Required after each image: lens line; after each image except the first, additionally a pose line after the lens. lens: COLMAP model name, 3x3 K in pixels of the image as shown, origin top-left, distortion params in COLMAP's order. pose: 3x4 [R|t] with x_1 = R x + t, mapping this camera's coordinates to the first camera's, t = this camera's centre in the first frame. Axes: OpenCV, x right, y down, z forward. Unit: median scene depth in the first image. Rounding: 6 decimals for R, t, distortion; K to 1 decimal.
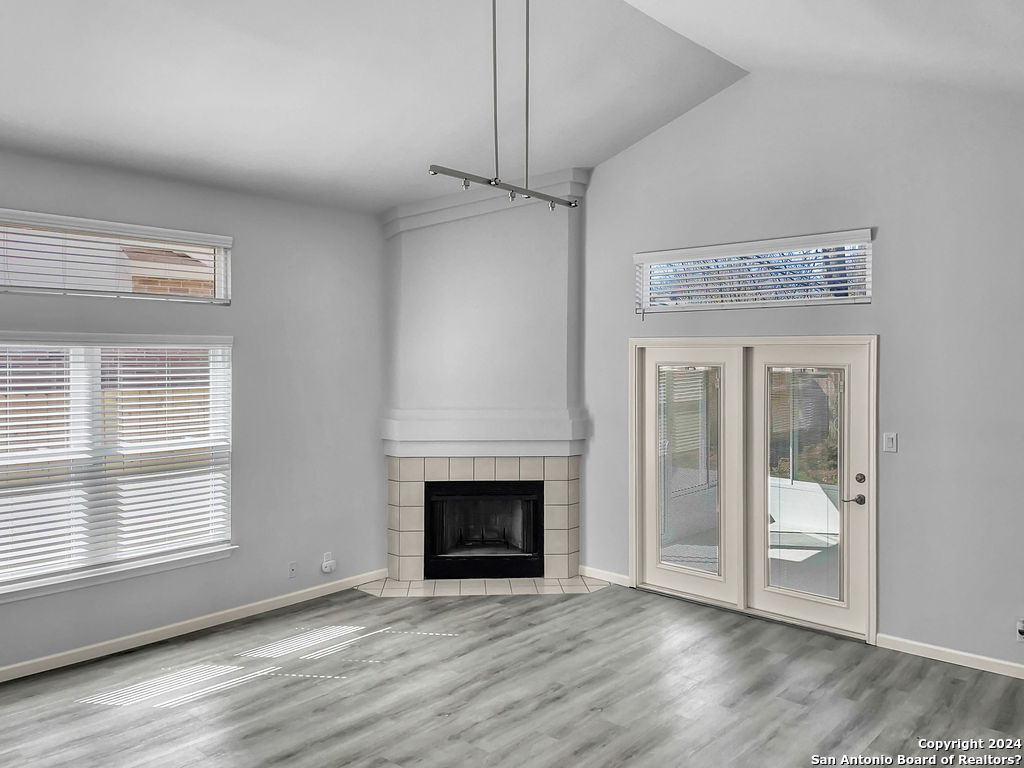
lens RADIAL K [[763.6, 0, 511.8], [0, 763.6, 378.4], [0, 0, 1]] dist [0.004439, -0.000056]
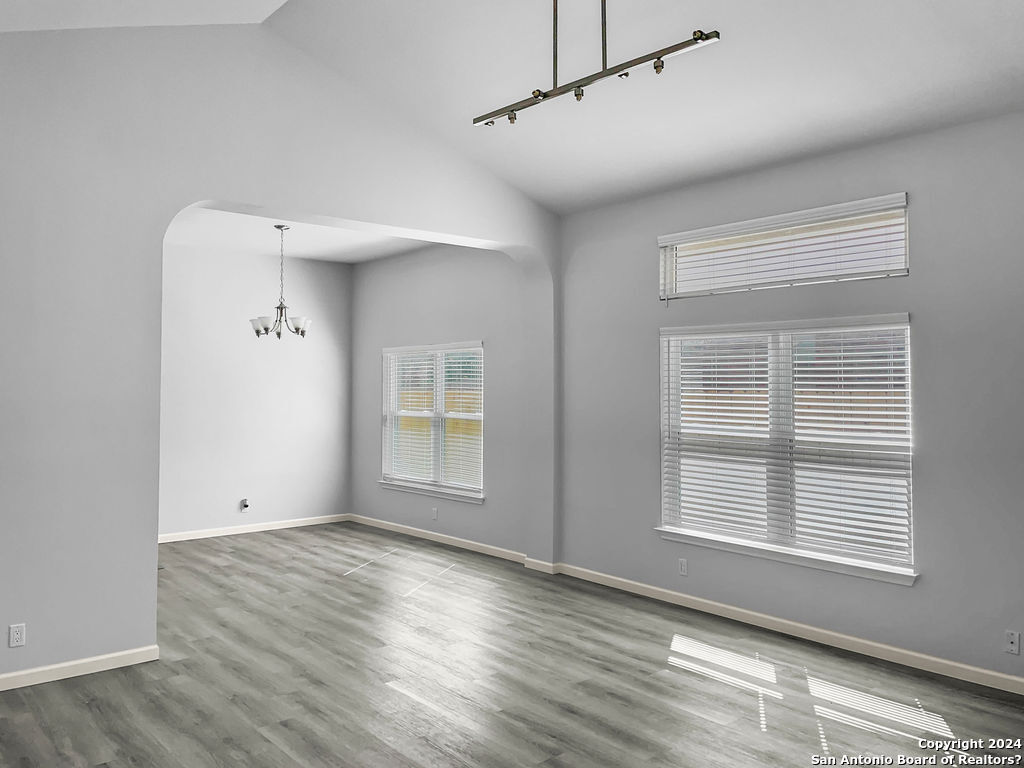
lens RADIAL K [[809.0, 0, 511.8], [0, 809.0, 384.8], [0, 0, 1]] dist [0.001887, -0.000653]
pose [[-0.132979, 0.000207, -0.991119, 0.601315], [-0.029102, 0.999568, 0.004113, 0.035481], [0.990692, 0.029391, -0.132915, 0.783245]]
